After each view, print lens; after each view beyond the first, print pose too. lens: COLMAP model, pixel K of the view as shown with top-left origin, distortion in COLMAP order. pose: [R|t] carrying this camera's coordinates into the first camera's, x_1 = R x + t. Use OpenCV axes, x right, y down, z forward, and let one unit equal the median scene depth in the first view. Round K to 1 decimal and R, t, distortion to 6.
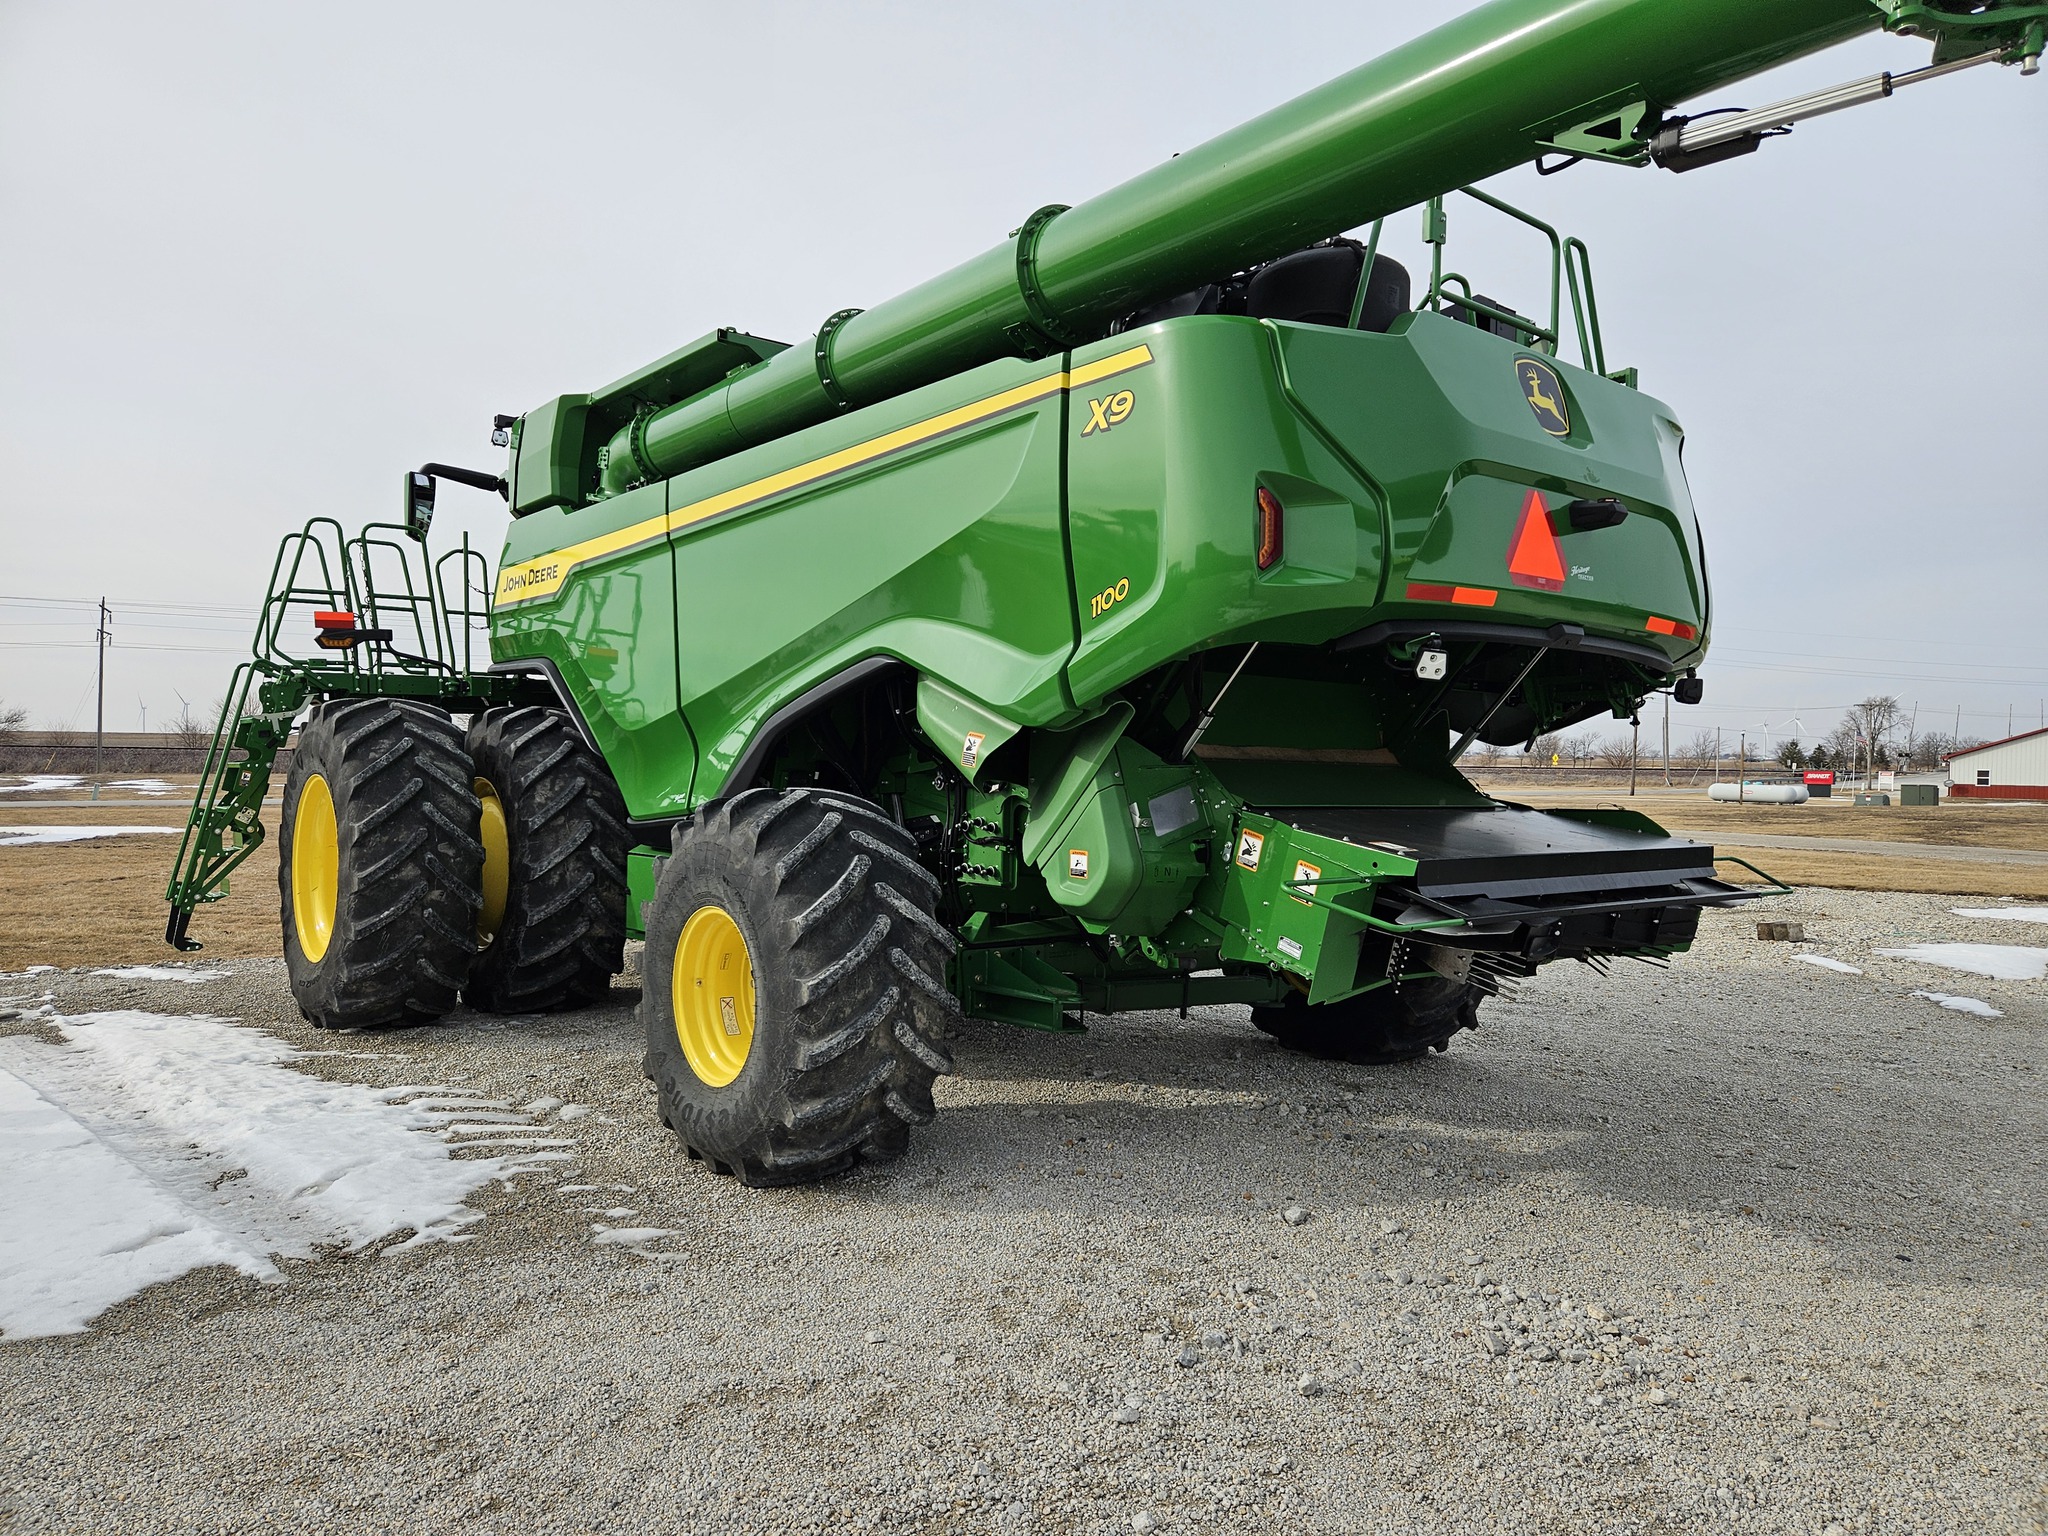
lens RADIAL K [[1360.6, 0, 1016.5], [0, 1360.6, 789.6], [0, 0, 1]] dist [0.084679, -0.067638]
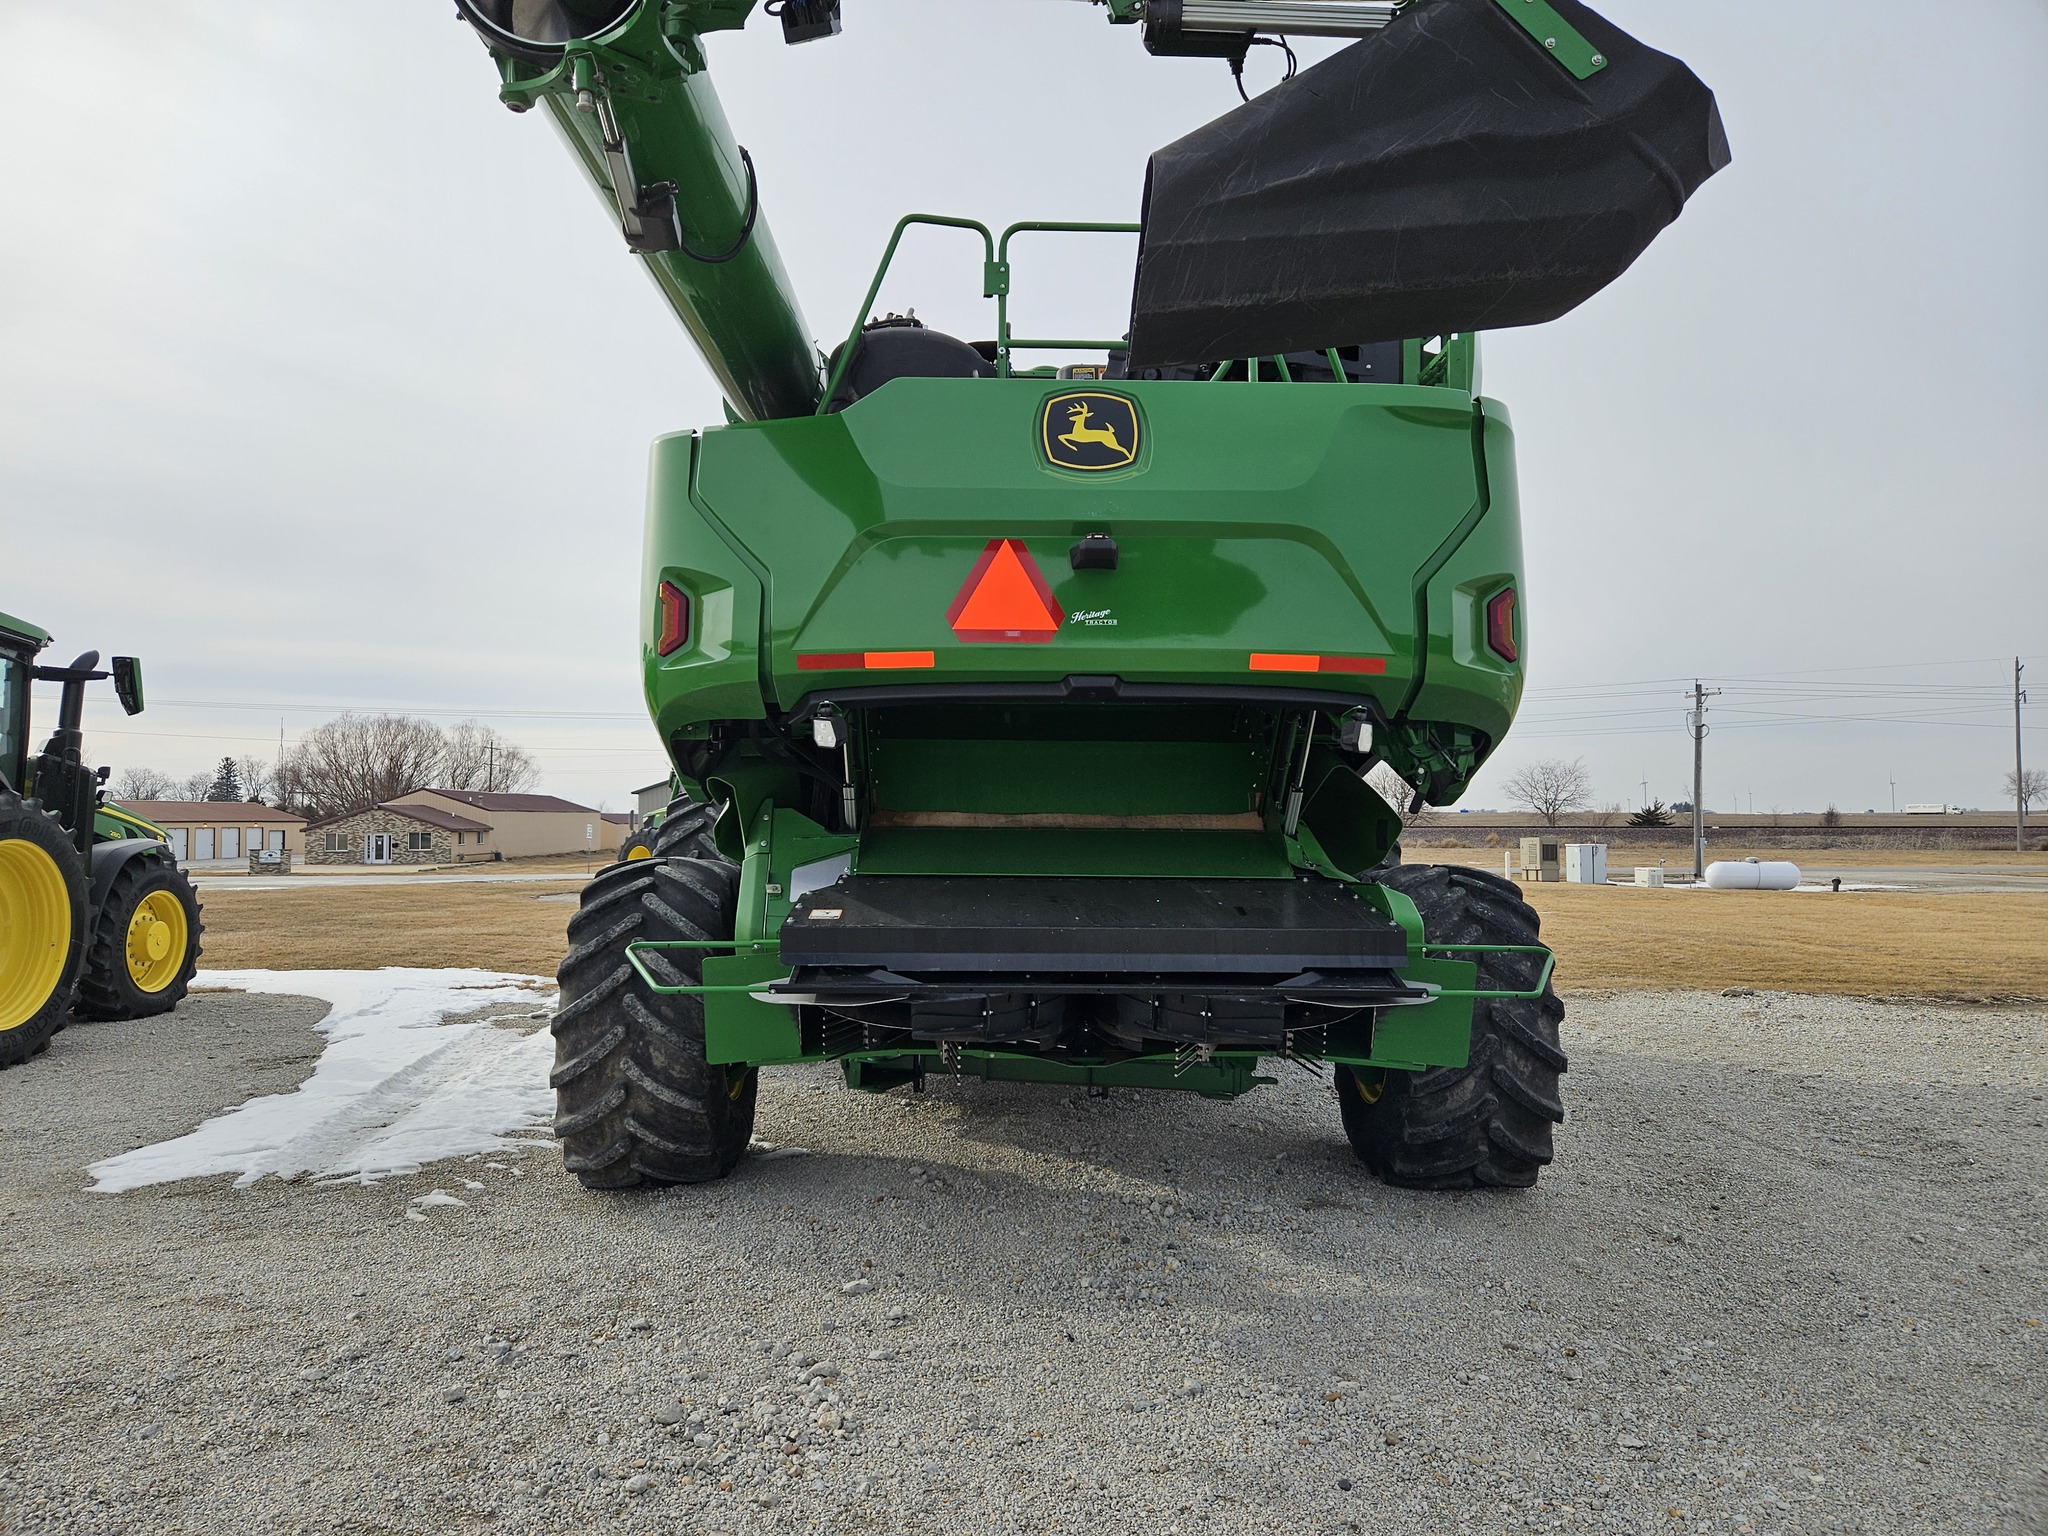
lens RADIAL K [[1376.1, 0, 1022.6], [0, 1376.1, 783.3], [0, 0, 1]] dist [0.034503, -0.002135]
pose [[0.786052, -0.033124, -0.617272, 0.793779], [-0.001068, 0.998489, -0.054941, 0.000179], [0.618159, 0.043846, 0.784829, 0.231679]]
